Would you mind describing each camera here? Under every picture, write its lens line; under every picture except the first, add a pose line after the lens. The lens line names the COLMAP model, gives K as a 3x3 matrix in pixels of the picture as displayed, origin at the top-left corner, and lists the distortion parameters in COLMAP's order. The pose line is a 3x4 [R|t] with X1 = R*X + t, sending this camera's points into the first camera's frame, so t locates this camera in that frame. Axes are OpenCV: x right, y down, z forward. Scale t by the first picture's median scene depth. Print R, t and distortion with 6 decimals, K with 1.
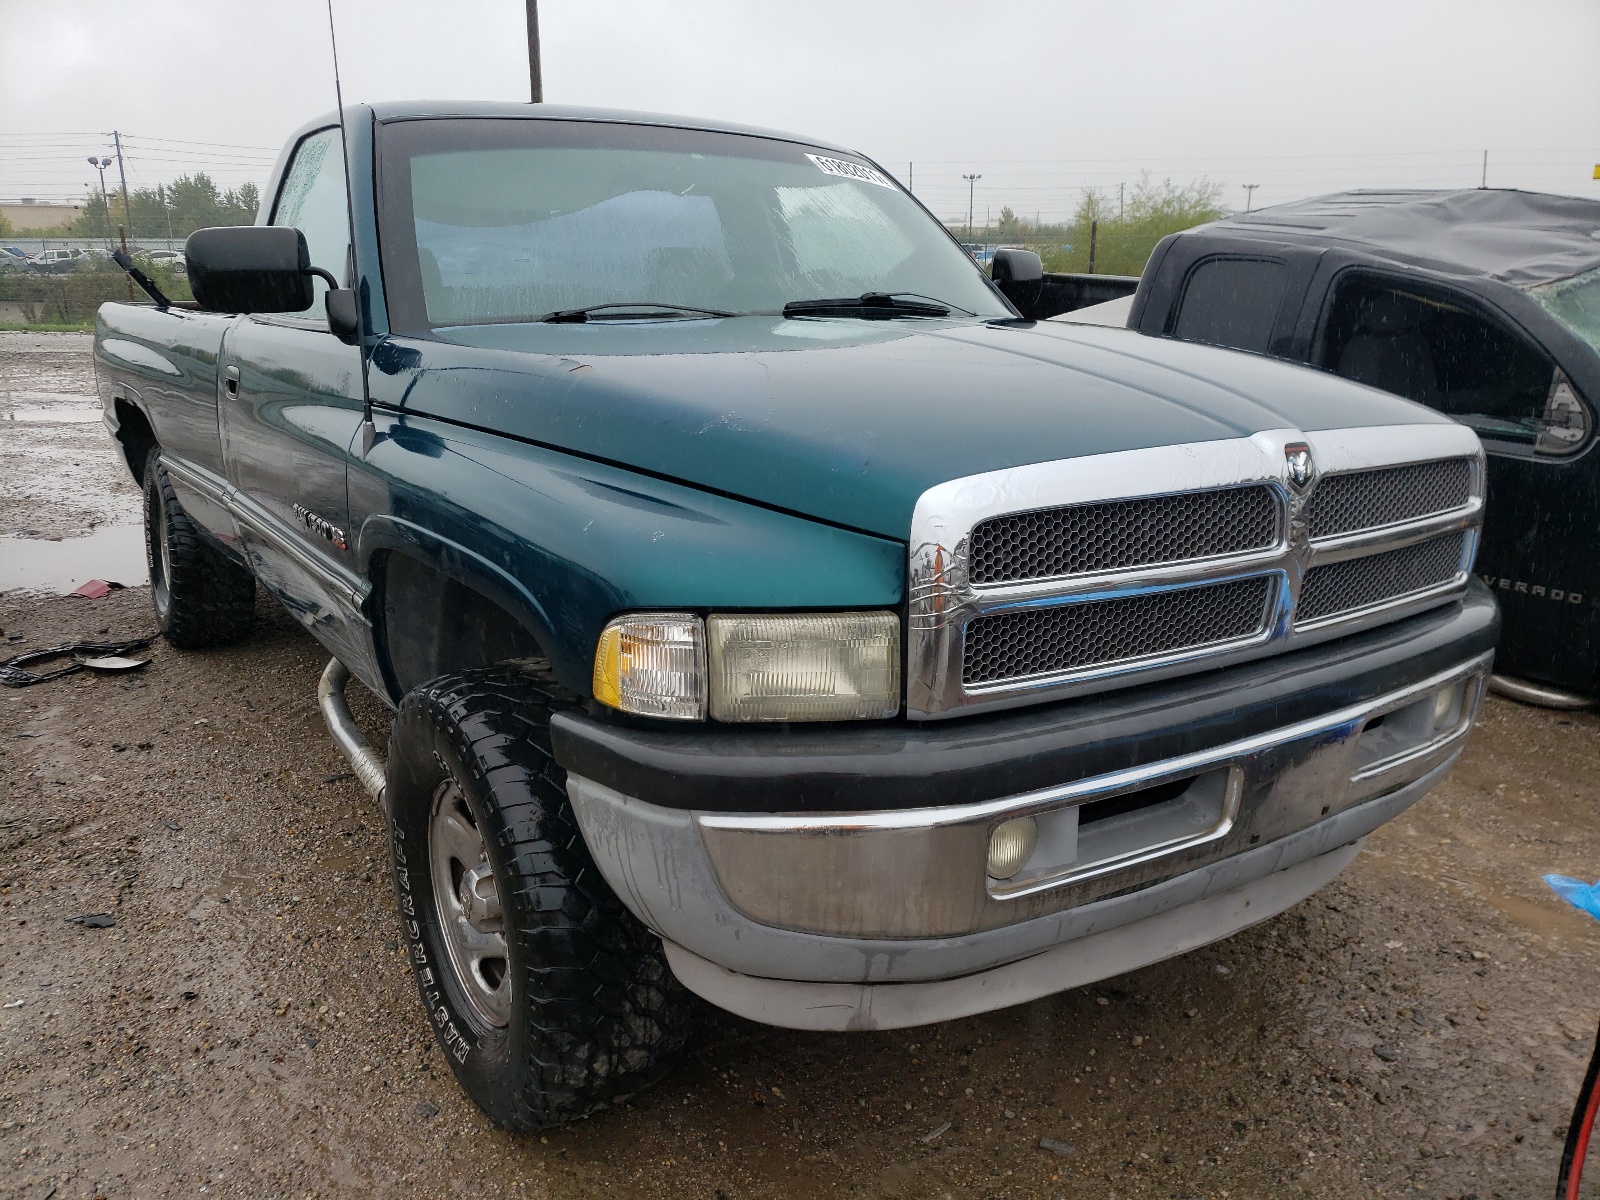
lens RADIAL K [[1196.9, 0, 837.7], [0, 1196.9, 597.0], [0, 0, 1]] dist [0.025882, -0.000289]
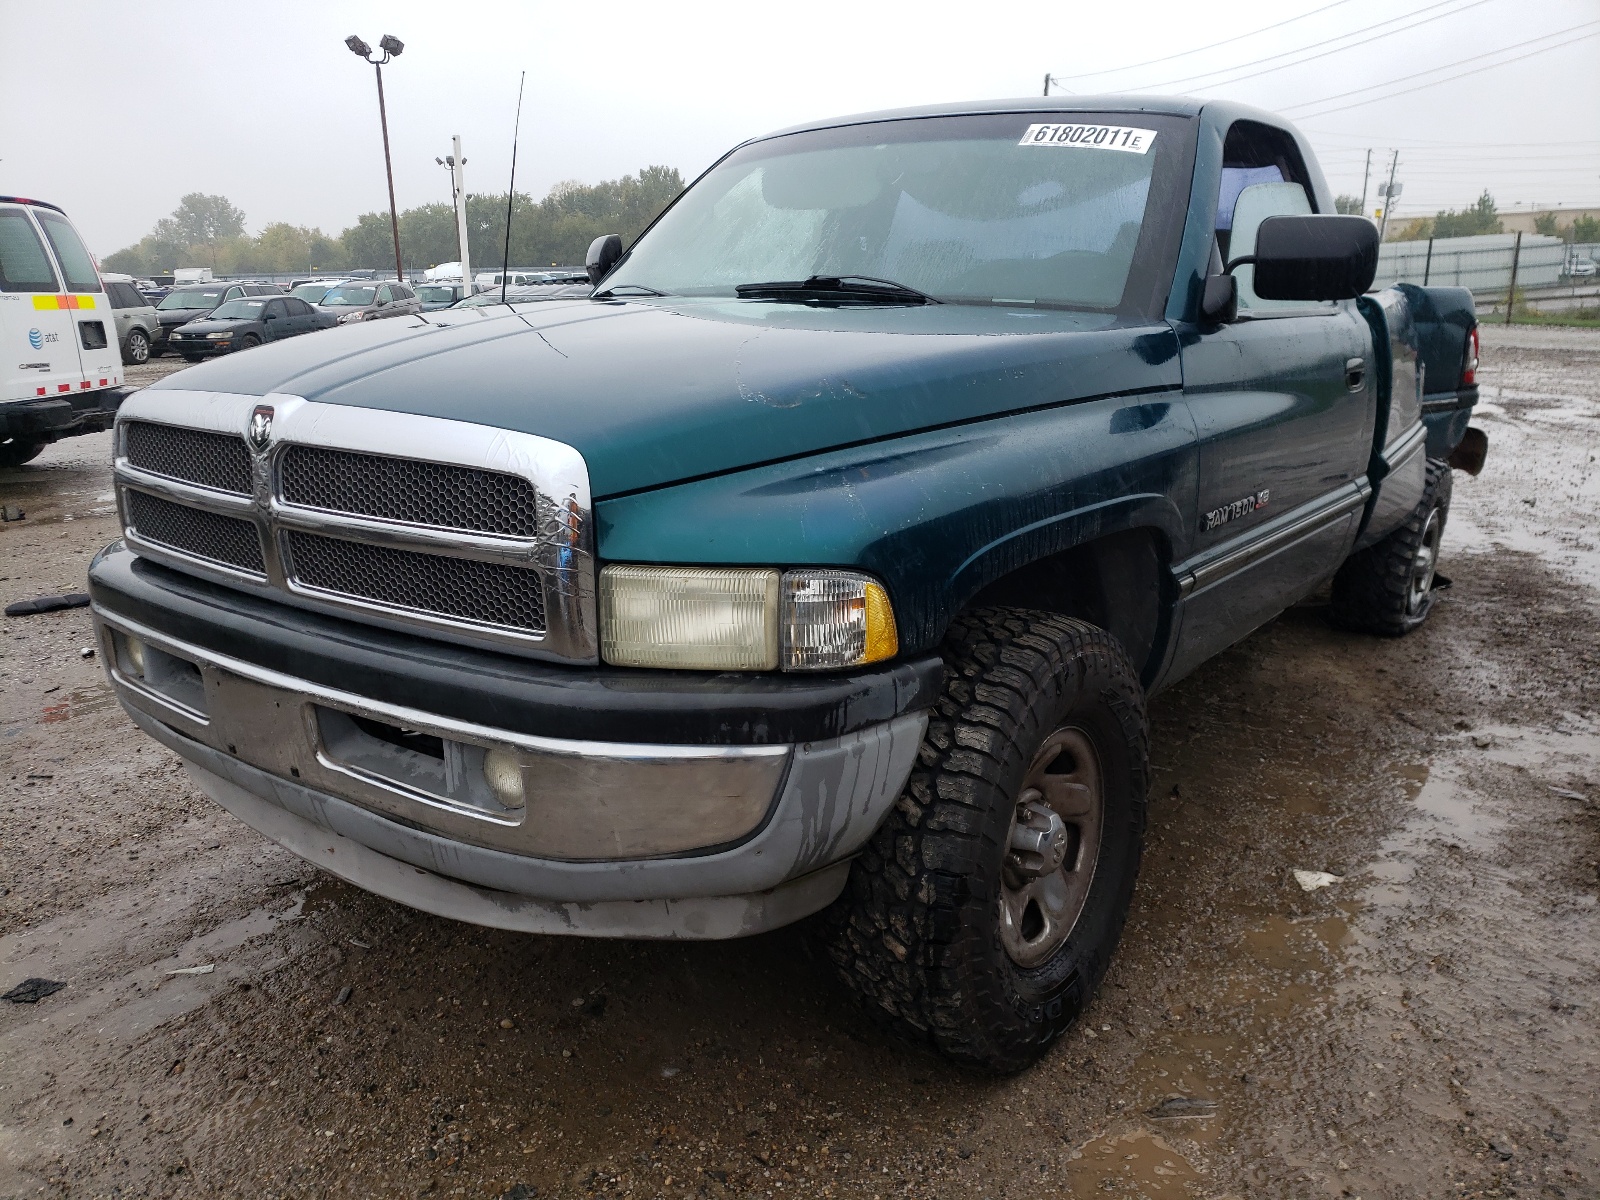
lens RADIAL K [[1196.9, 0, 837.7], [0, 1196.9, 597.0], [0, 0, 1]] dist [0.025882, -0.000289]
pose [[0.353425, 0.234286, -0.905649, 1.145070], [-0.235978, 0.959149, 0.156037, -0.183853], [0.905210, 0.158566, 0.394274, 0.777562]]
